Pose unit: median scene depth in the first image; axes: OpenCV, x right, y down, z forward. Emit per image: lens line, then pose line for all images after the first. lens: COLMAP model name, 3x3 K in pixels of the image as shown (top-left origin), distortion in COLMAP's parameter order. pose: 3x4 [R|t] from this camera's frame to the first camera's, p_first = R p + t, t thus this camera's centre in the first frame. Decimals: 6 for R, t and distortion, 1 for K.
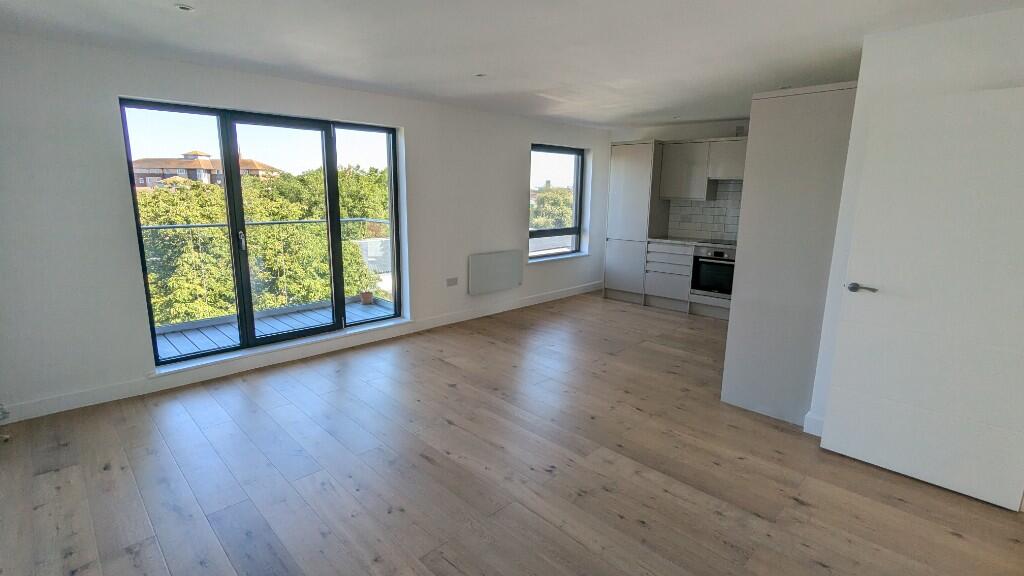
lens RADIAL K [[483.6, 0, 514.6], [0, 483.6, 285.8], [0, 0, 1]] dist [0.000484, 0.000159]
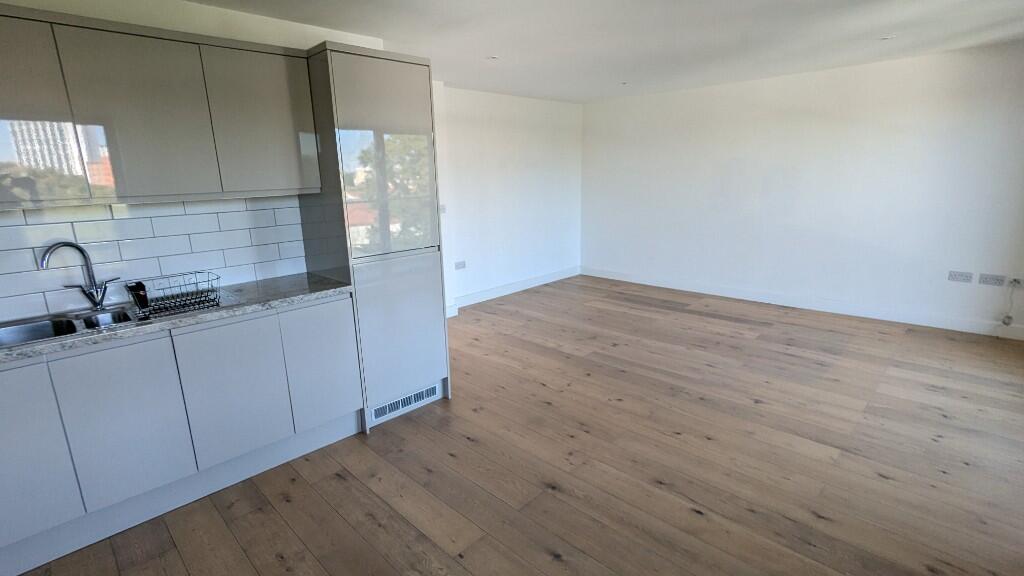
lens RADIAL K [[483.6, 0, 502.6], [0, 483.6, 290.5], [0, 0, 1]] dist [0.000484, 0.000159]
pose [[-0.999842, 0.012433, 0.012709, 0.215451], [0.016651, 0.905424, 0.424181, -0.237395], [-0.006233, 0.424326, -0.905488, 1.211321]]
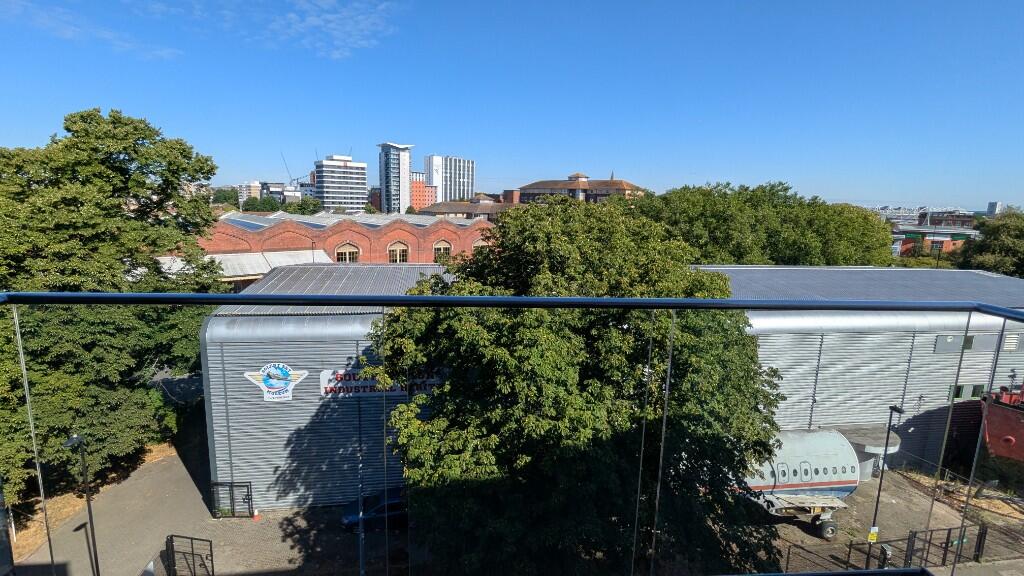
lens RADIAL K [[483.6, 0, 510.8], [0, 483.6, 289.3], [0, 0, 1]] dist [0.000484, 0.000159]
pose [[0.762585, 0.123435, -0.635002, -0.419262], [-0.144300, 0.989351, 0.019024, -0.135471], [0.630589, 0.077123, 0.772276, 0.786926]]
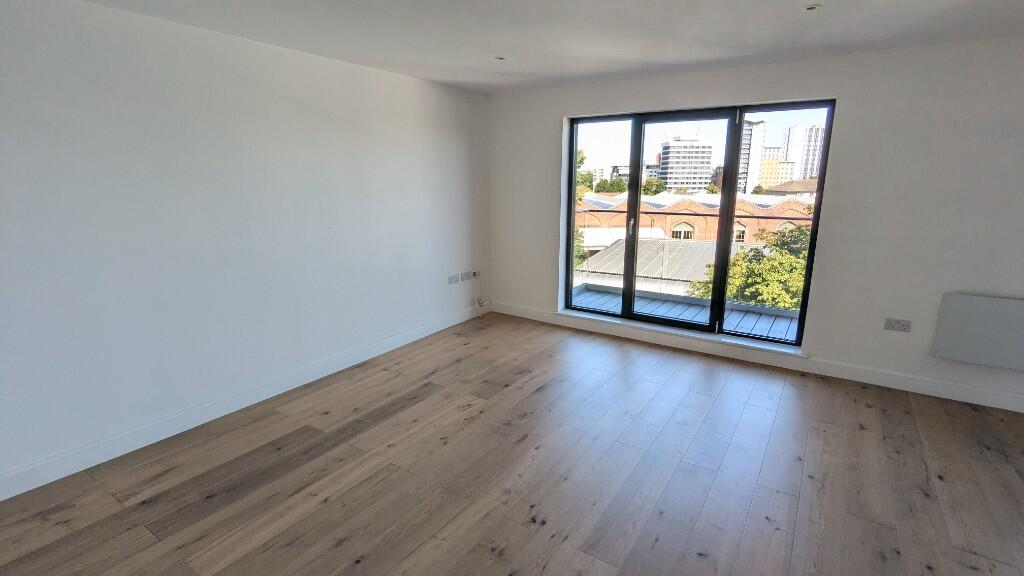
lens RADIAL K [[483.6, 0, 507.4], [0, 483.6, 288.7], [0, 0, 1]] dist [0.000484, 0.000159]
pose [[0.191370, 0.208779, -0.959056, 0.396600], [-0.190456, 0.966442, 0.172383, -0.070216], [0.962862, 0.149669, 0.224711, 0.361268]]
